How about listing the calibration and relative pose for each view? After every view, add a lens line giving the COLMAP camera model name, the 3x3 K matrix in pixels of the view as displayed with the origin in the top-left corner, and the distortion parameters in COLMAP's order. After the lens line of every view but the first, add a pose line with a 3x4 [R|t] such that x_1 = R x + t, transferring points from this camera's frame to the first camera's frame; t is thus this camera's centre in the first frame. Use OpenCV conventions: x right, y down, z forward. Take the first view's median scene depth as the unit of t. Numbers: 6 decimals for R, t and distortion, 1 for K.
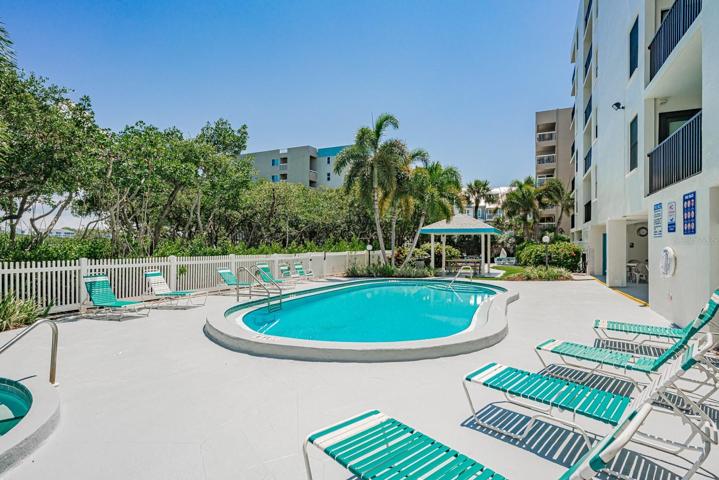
lens RADIAL K [[366.2, 0, 357.9], [0, 366.2, 240.4], [0, 0, 1]] dist [0.002242, 0.001403]
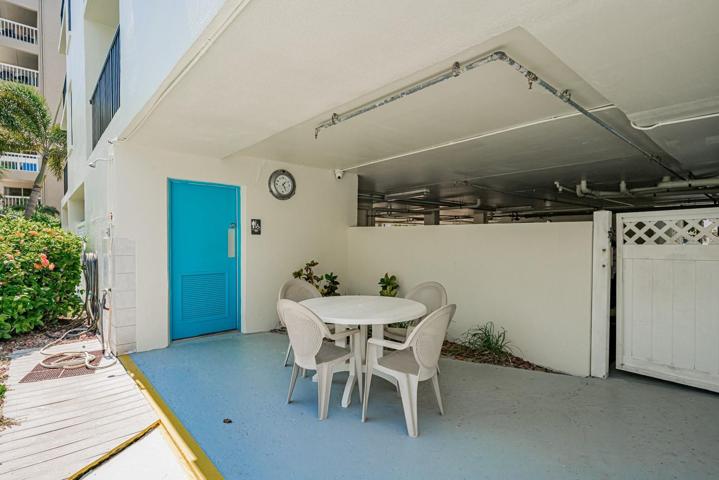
lens RADIAL K [[366.2, 0, 357.9], [0, 366.2, 240.4], [0, 0, 1]] dist [0.002242, 0.001403]
pose [[0.391561, -0.013399, 0.920055, 0.365324], [0.007354, 0.999908, 0.011433, 0.016283], [-0.920123, 0.002290, 0.391623, 0.585766]]
